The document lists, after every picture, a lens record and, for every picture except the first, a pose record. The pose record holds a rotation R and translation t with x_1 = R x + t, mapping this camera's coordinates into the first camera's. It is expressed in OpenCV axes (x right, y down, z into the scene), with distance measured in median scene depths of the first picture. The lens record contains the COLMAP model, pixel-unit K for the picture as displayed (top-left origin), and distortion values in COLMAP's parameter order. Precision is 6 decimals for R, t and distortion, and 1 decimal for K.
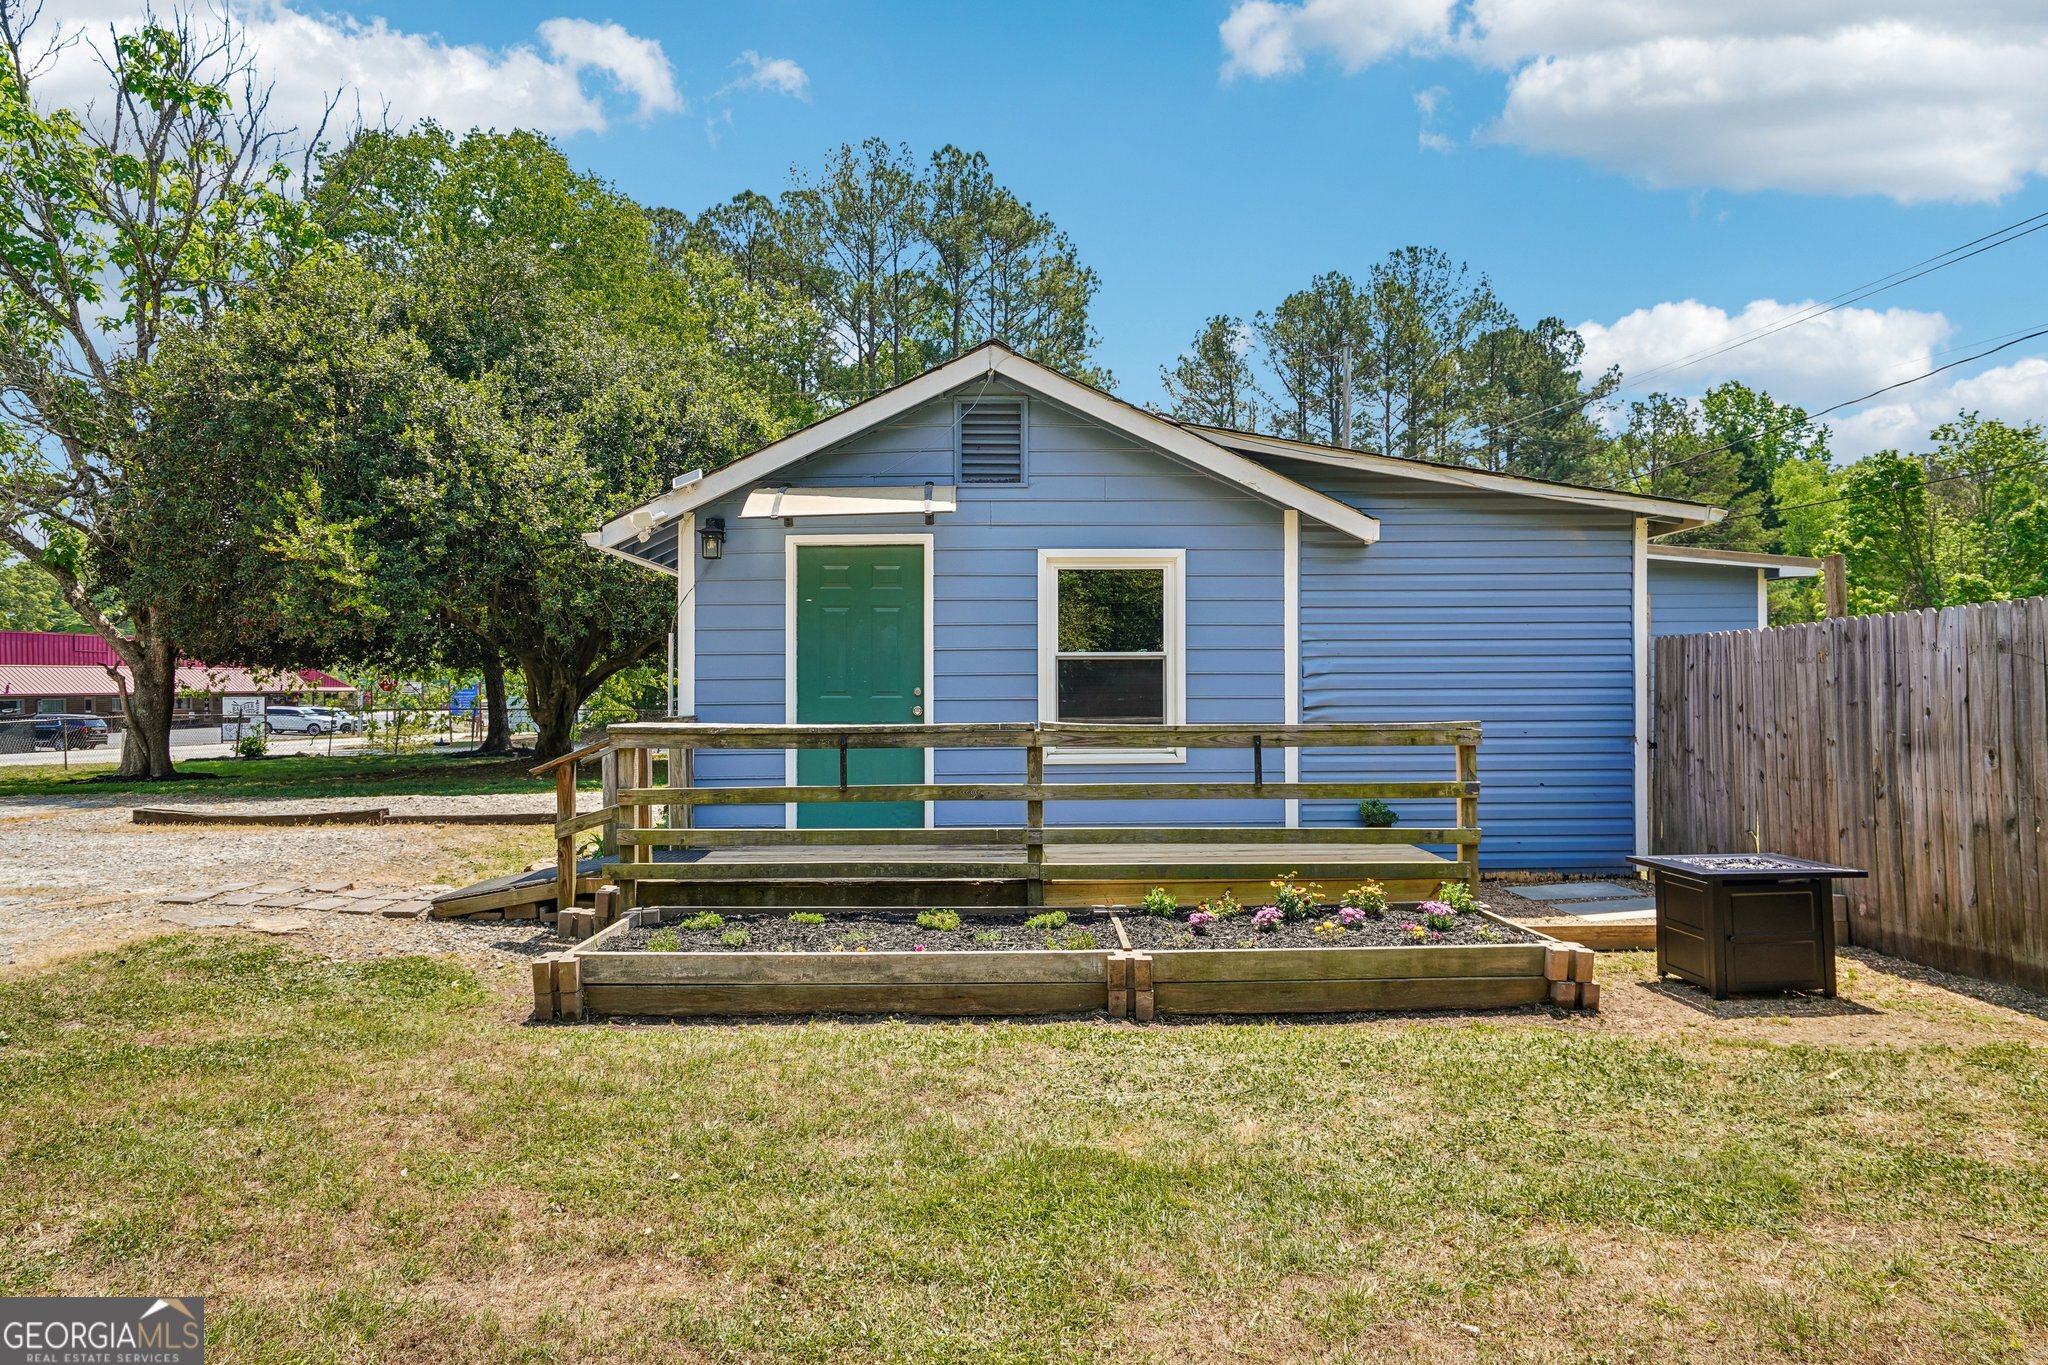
lens RADIAL K [[1358.3, 0, 1024.0], [0, 1358.3, 682.5], [0, 0, 1]] dist [-0.005935, -0.002715]
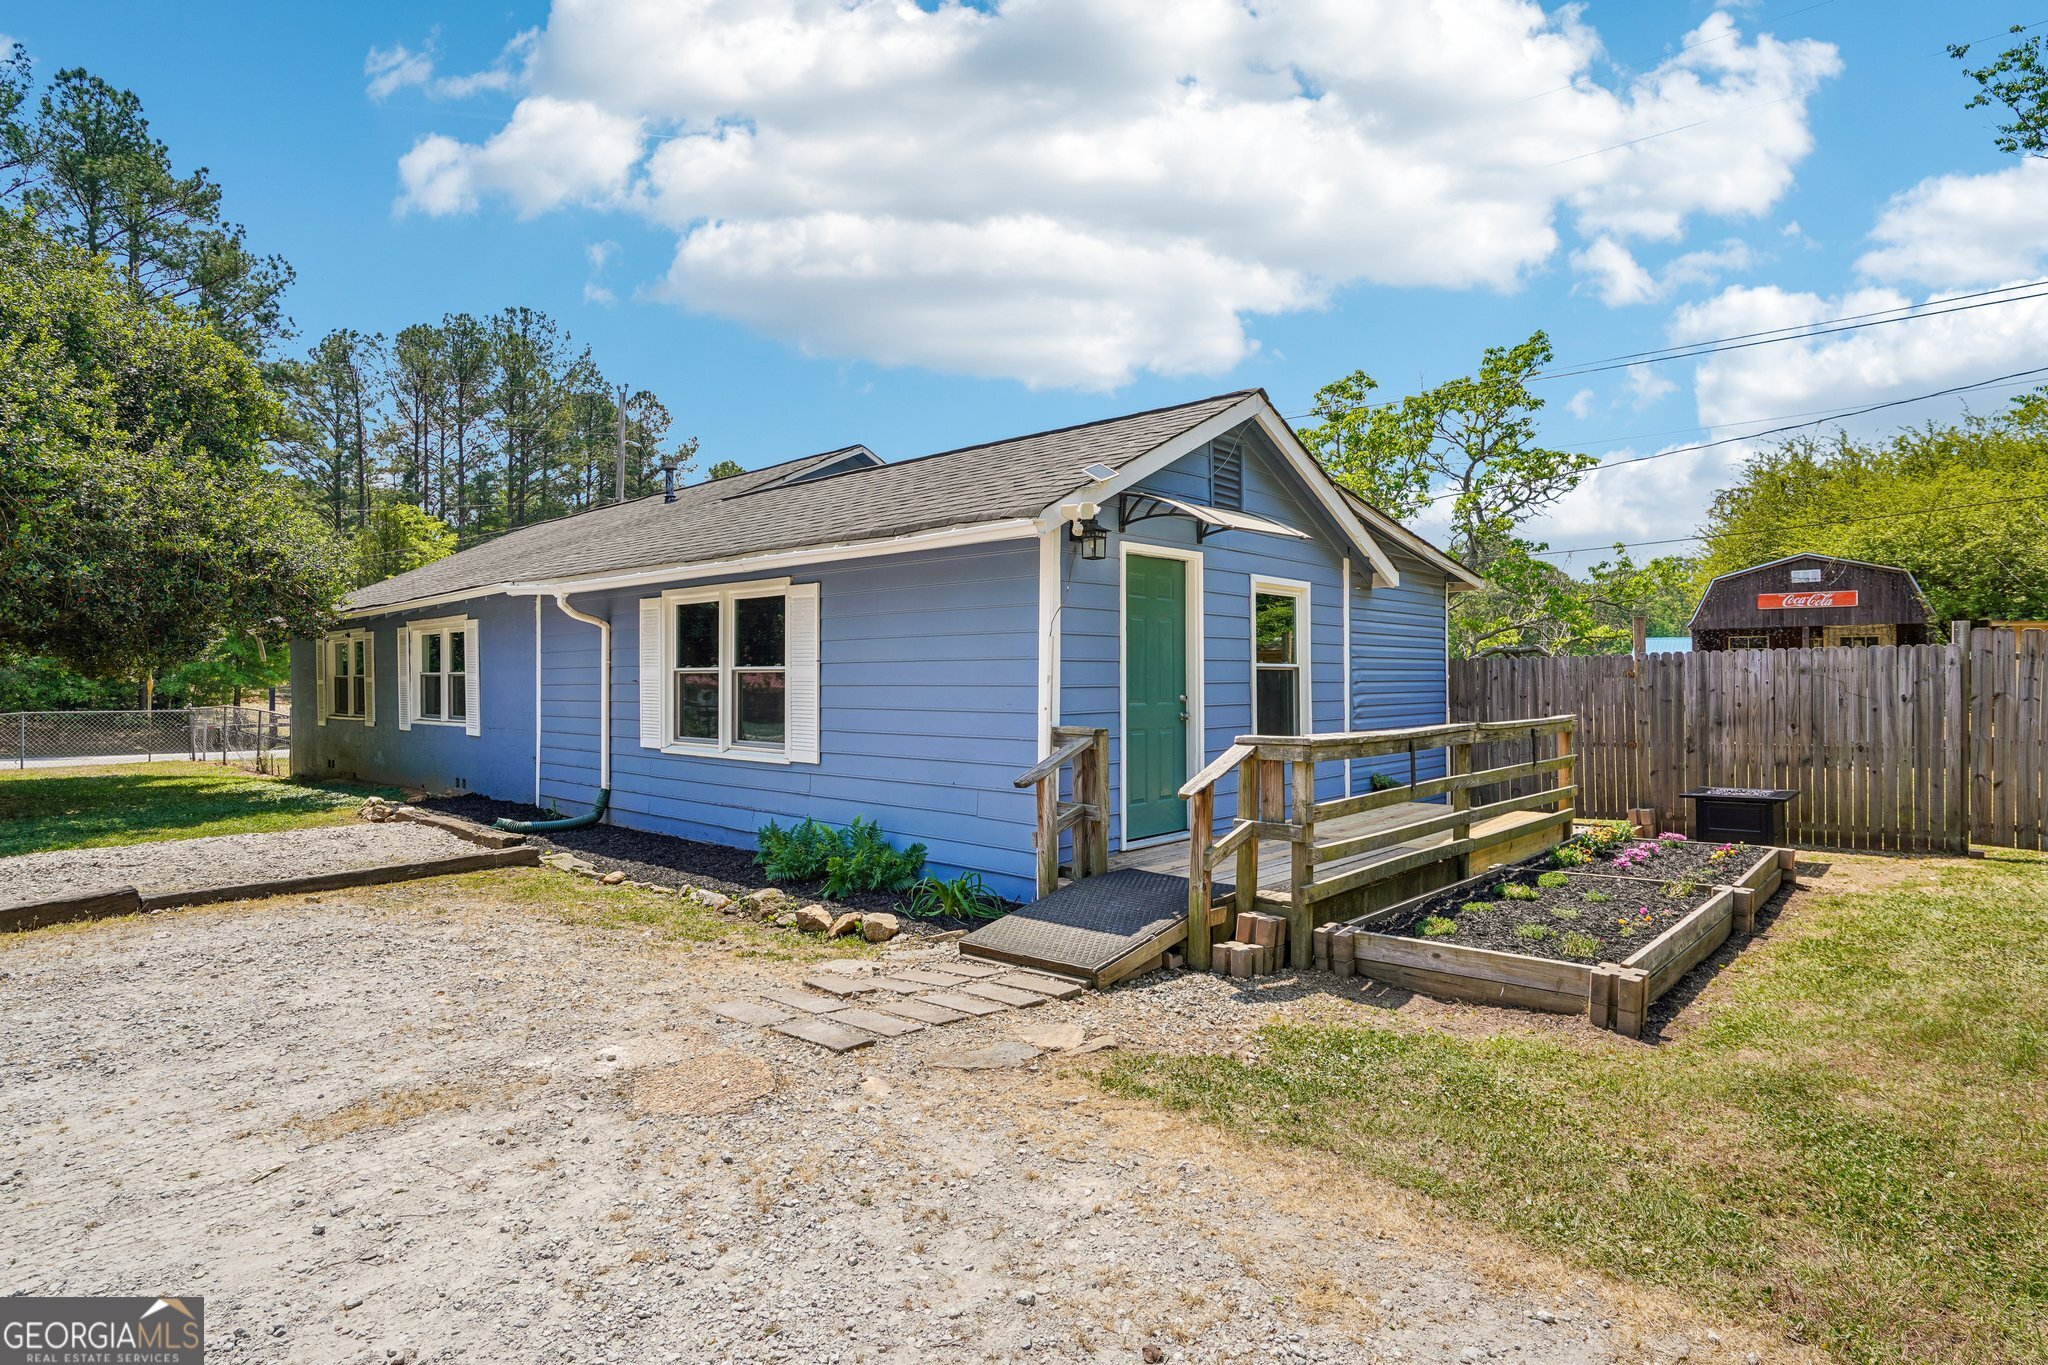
lens RADIAL K [[1072.7, 0, 1024.0], [0, 1072.7, 682.5], [0, 0, 1]] dist [-0.035174, 0.011045]
pose [[0.680629, -0.001081, 0.732627, -0.782638], [-0.001015, 0.999997, 0.002419, -0.008403], [-0.732627, -0.002390, 0.680626, 0.522744]]
